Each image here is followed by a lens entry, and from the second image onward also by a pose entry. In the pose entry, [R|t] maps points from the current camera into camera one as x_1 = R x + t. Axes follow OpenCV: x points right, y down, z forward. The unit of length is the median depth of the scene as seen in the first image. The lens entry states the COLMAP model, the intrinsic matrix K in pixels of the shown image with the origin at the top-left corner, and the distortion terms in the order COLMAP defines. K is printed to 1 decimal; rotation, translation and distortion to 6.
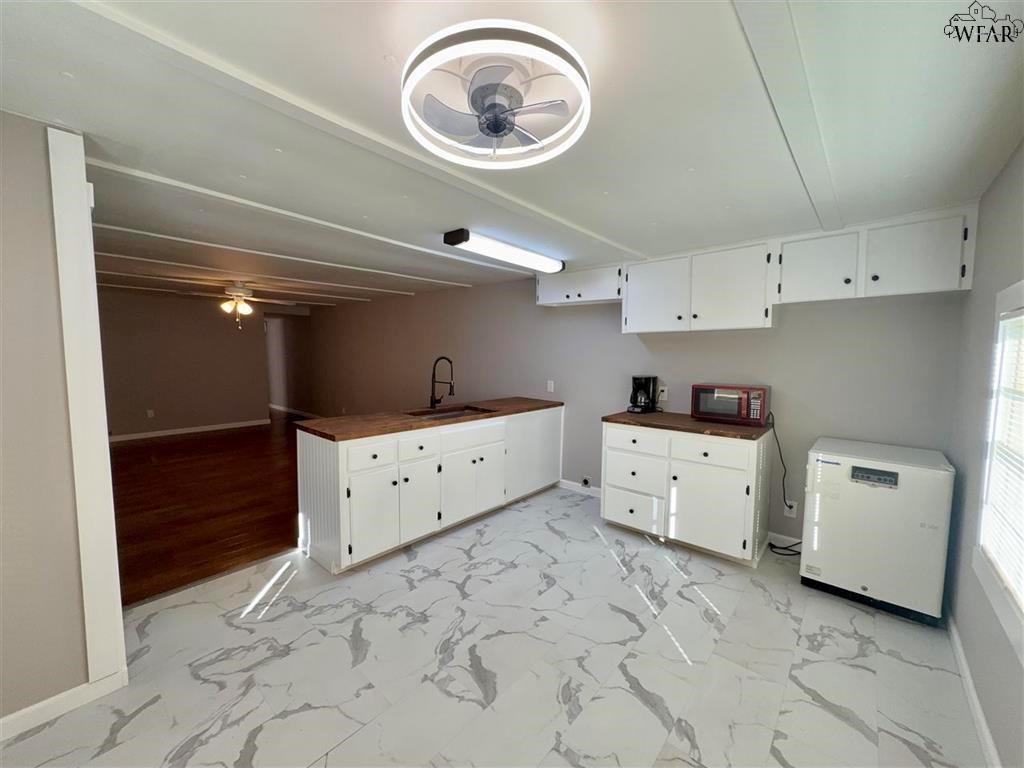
lens RADIAL K [[409.0, 0, 513.4], [0, 409.0, 385.3], [0, 0, 1]] dist [0.000096, -0.000375]
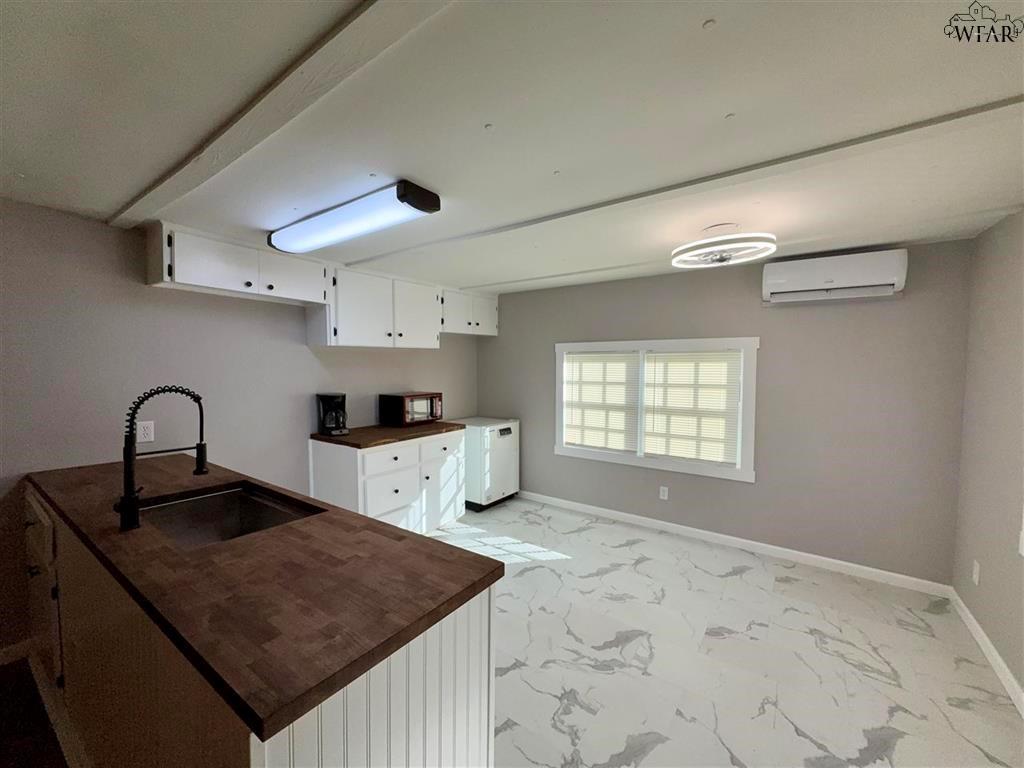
lens RADIAL K [[409.0, 0, 513.3], [0, 409.0, 381.4], [0, 0, 1]] dist [0.000096, -0.000375]
pose [[-0.102323, -0.053159, 0.993330, -0.986445], [0.072154, 0.995544, 0.060710, -0.121483], [-0.992131, 0.077885, -0.098032, 1.128605]]
